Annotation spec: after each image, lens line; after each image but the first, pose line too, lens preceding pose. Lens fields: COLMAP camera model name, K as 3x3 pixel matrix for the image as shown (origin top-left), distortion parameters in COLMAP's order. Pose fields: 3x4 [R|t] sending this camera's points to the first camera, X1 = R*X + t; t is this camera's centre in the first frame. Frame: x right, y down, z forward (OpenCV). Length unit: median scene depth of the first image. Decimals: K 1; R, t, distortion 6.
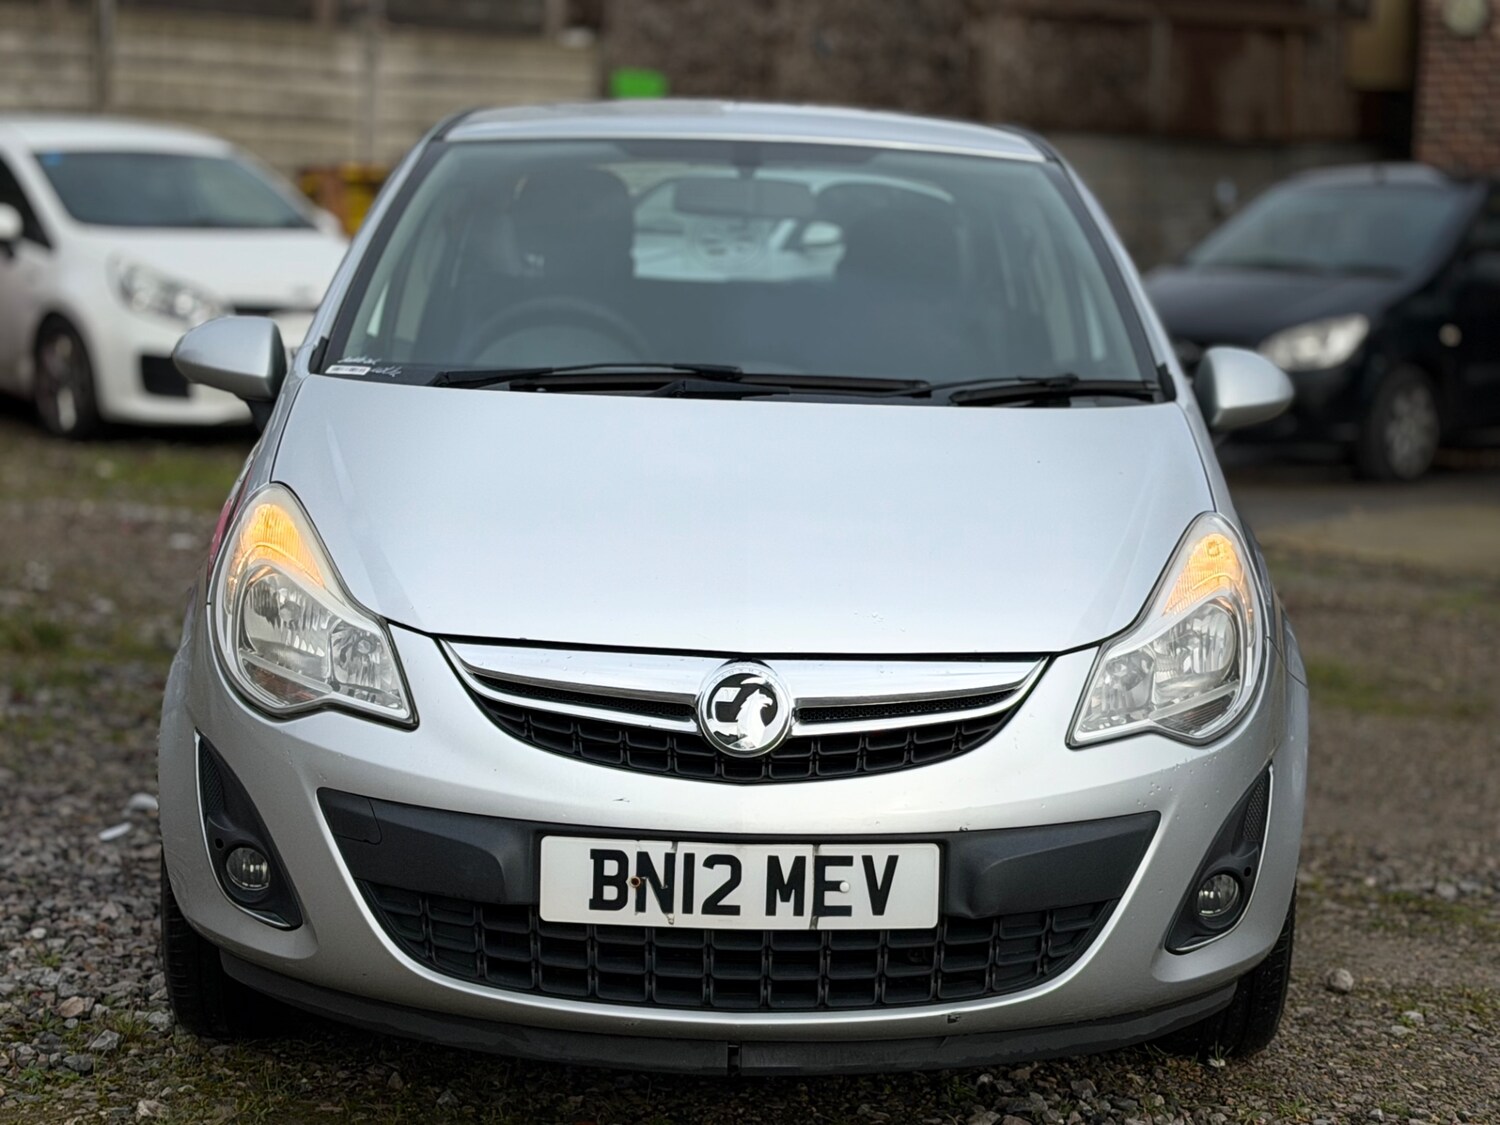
lens RADIAL K [[3289.9, 0, 756.9], [0, 3289.9, 547.1], [0, 0, 1]] dist [0.152413, 0.000000]
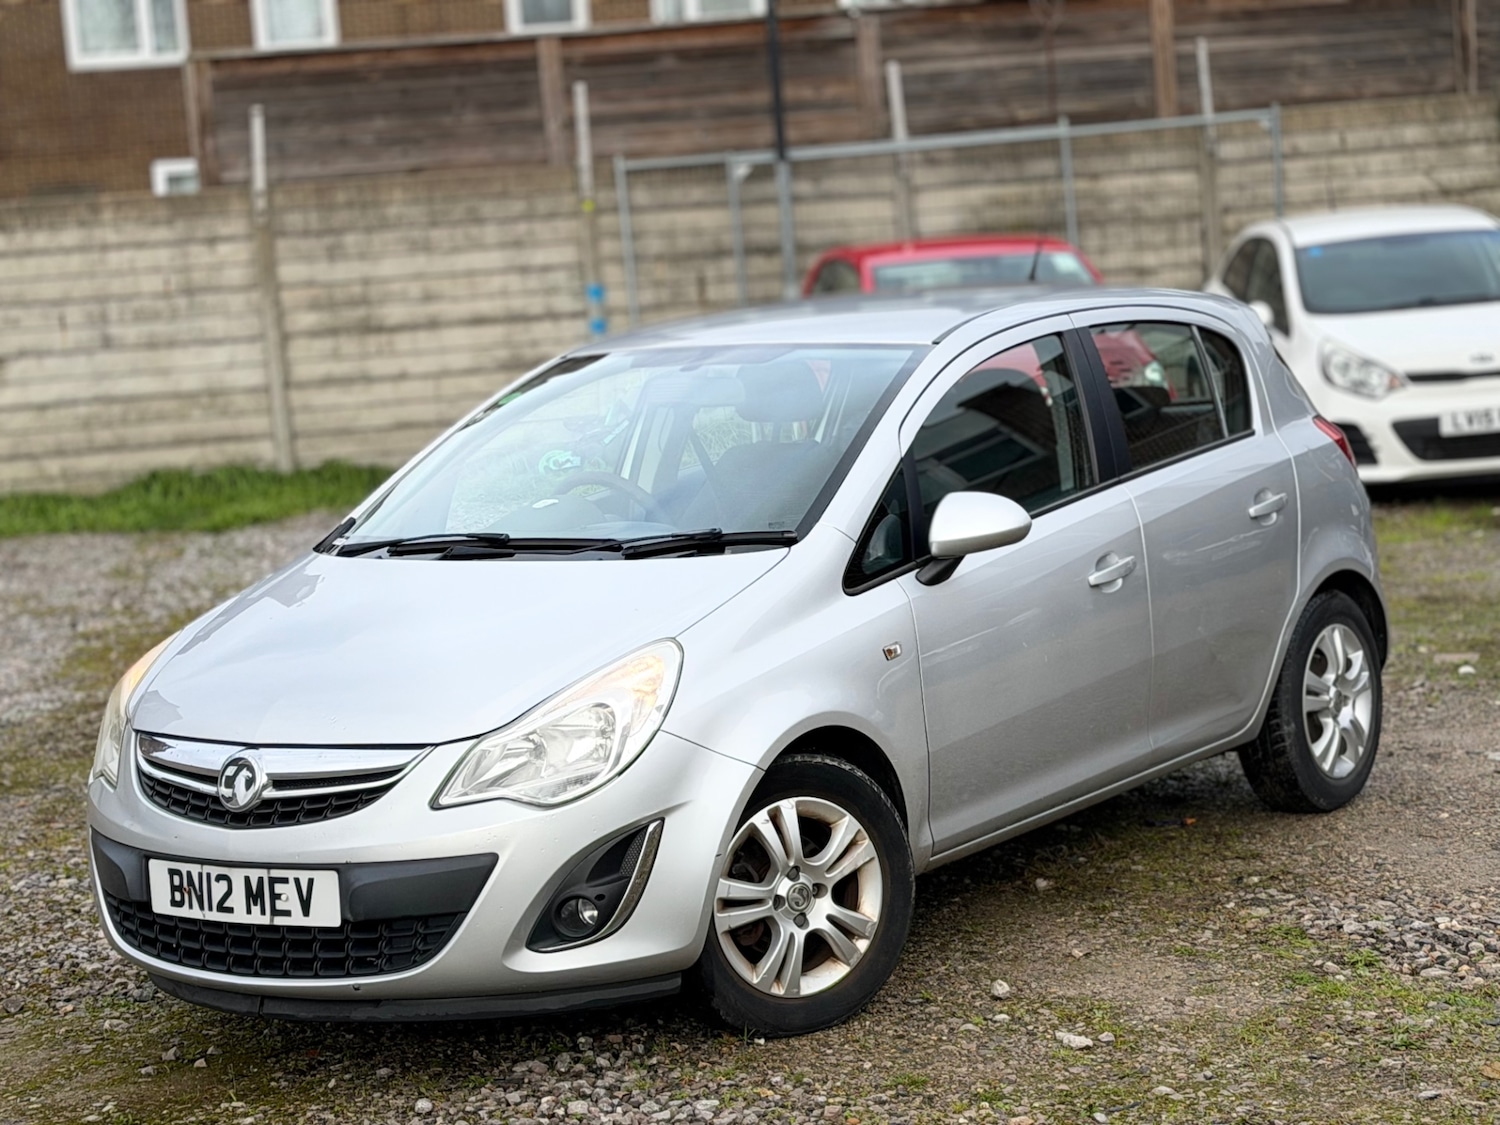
lens RADIAL K [[3289.9, 0, 749.2], [0, 3289.9, 529.2], [0, 0, 1]] dist [0.152413, 0.000000]
pose [[0.796278, -0.029579, -0.604207, 1.011840], [0.026705, 0.999549, -0.013739, -0.036750], [0.604341, -0.005196, 0.796709, -0.082800]]
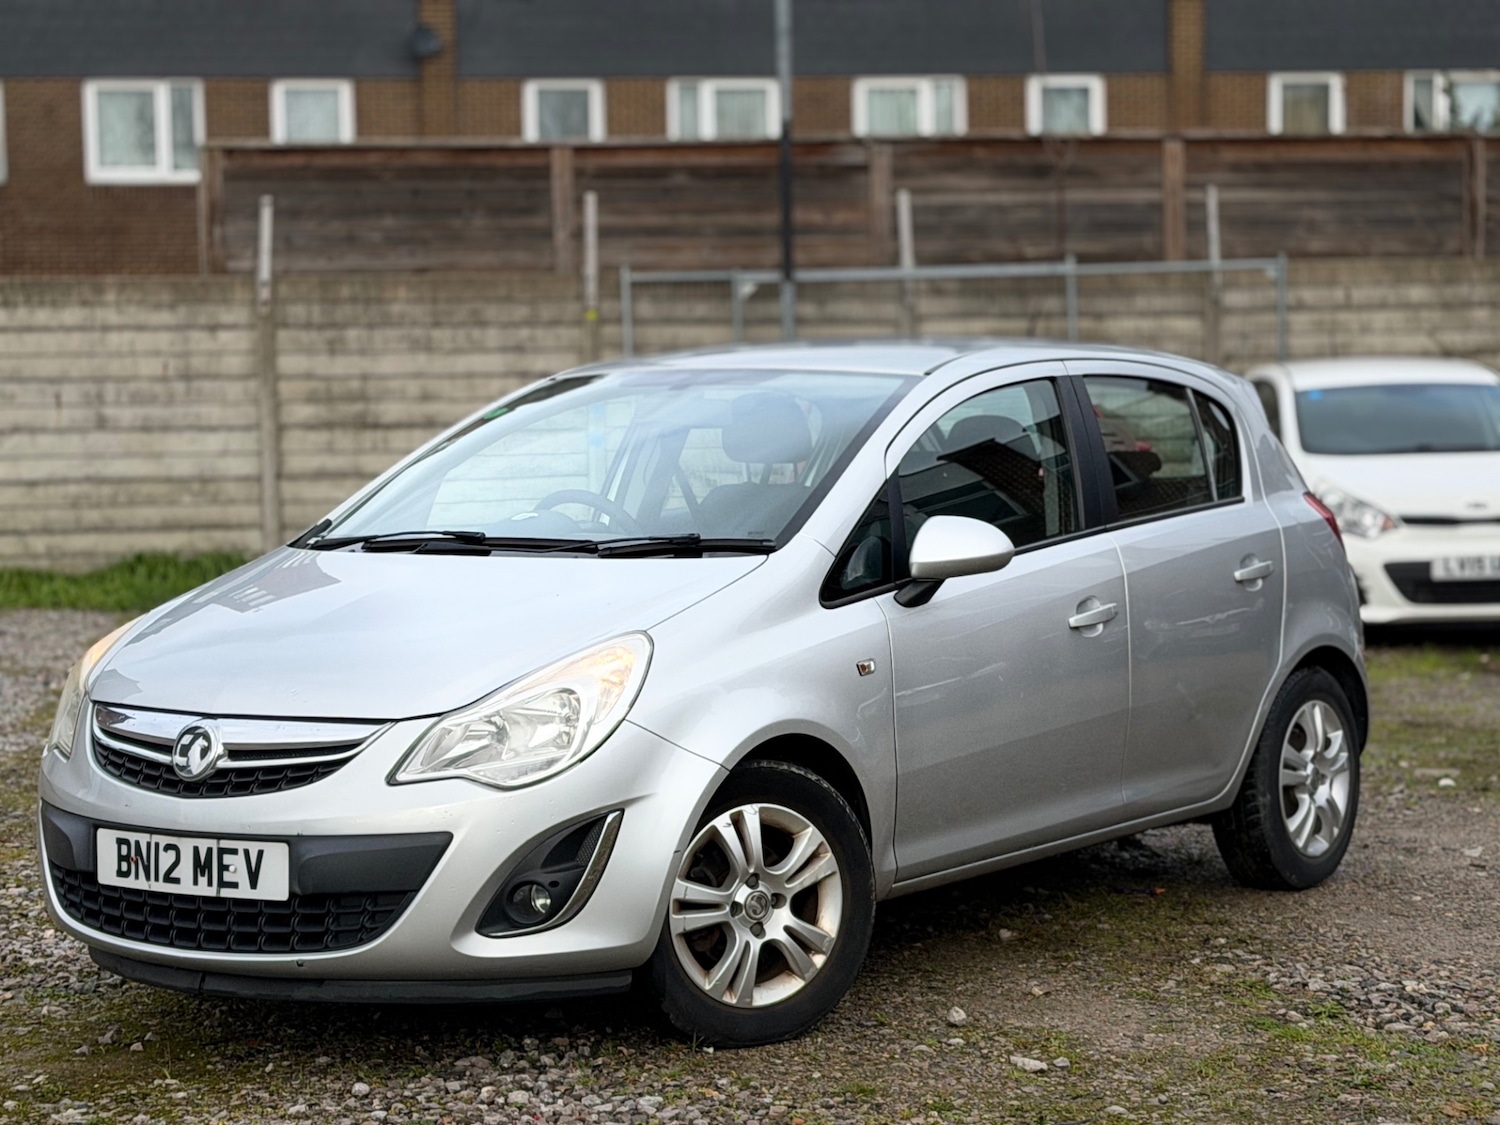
lens RADIAL K [[3289.9, 0, 752.1], [0, 3289.9, 556.7], [0, 0, 1]] dist [0.152413, 0.000000]
pose [[0.799355, -0.012162, -0.600736, 1.003837], [-0.030210, 0.997717, -0.060396, 0.040257], [0.600099, 0.066426, 0.797163, -0.061506]]
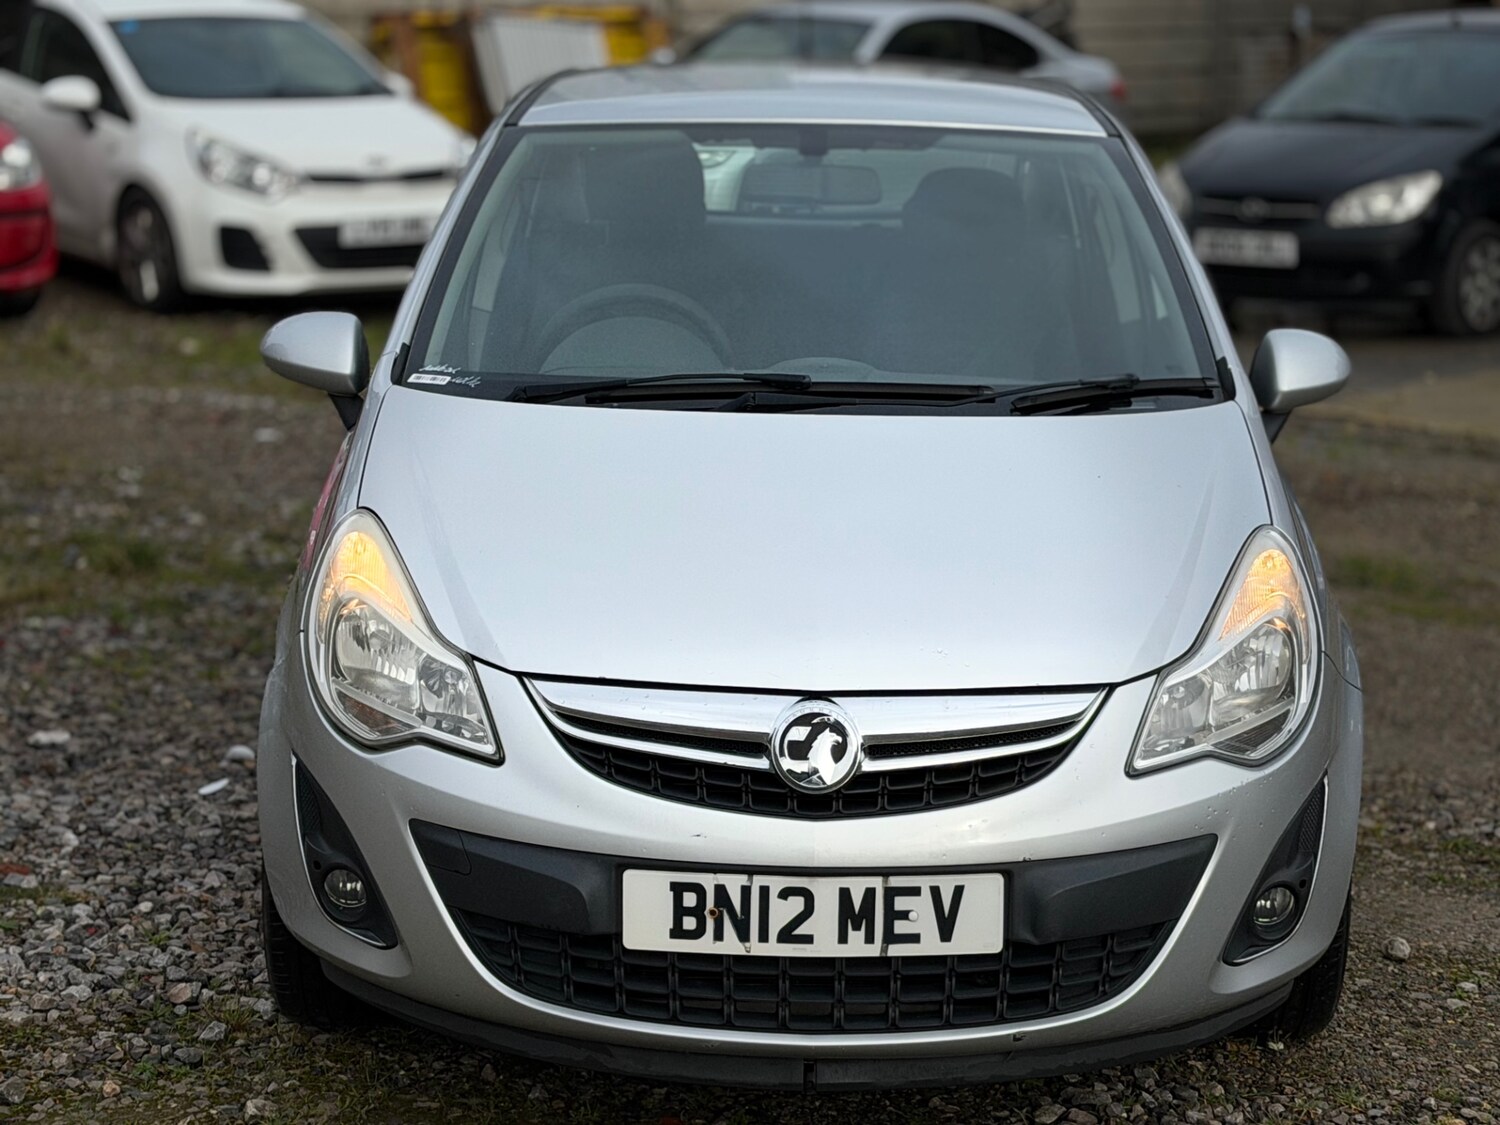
lens RADIAL K [[3289.9, 0, 733.5], [0, 3289.9, 551.0], [0, 0, 1]] dist [0.152413, 0.000000]
pose [[0.999454, -0.011229, -0.031079, 0.003082], [0.013281, 0.997690, 0.066627, -0.074093], [0.030259, -0.067003, 0.997294, -0.033316]]
